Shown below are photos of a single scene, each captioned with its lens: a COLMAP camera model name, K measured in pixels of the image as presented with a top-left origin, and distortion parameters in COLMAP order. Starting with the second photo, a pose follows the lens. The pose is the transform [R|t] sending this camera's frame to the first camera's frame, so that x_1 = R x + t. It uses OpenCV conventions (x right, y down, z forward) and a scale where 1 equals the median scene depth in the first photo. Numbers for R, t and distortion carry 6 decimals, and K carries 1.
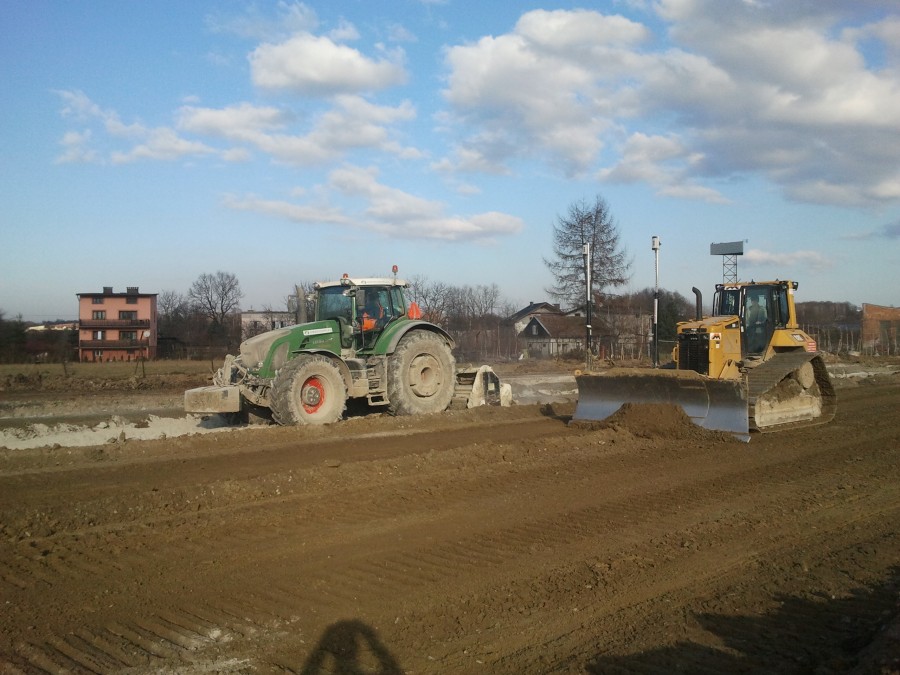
lens RADIAL K [[877.3, 0, 456.2], [0, 877.3, 334.9], [0, 0, 1]] dist [-0.000092, 0.000000]
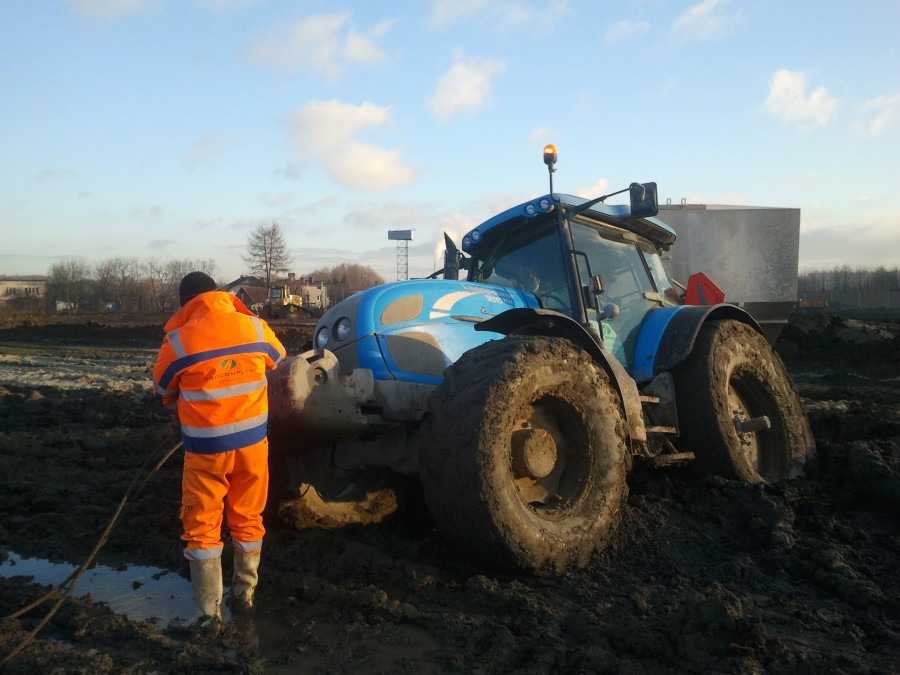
lens RADIAL K [[877.3, 0, 451.7], [0, 877.3, 335.2], [0, 0, 1]] dist [-0.000092, 0.000000]
pose [[0.951910, -0.002863, 0.306364, -0.035002], [-0.008541, 0.999320, 0.035876, 0.003066], [-0.306258, -0.036767, 0.951238, -0.751468]]
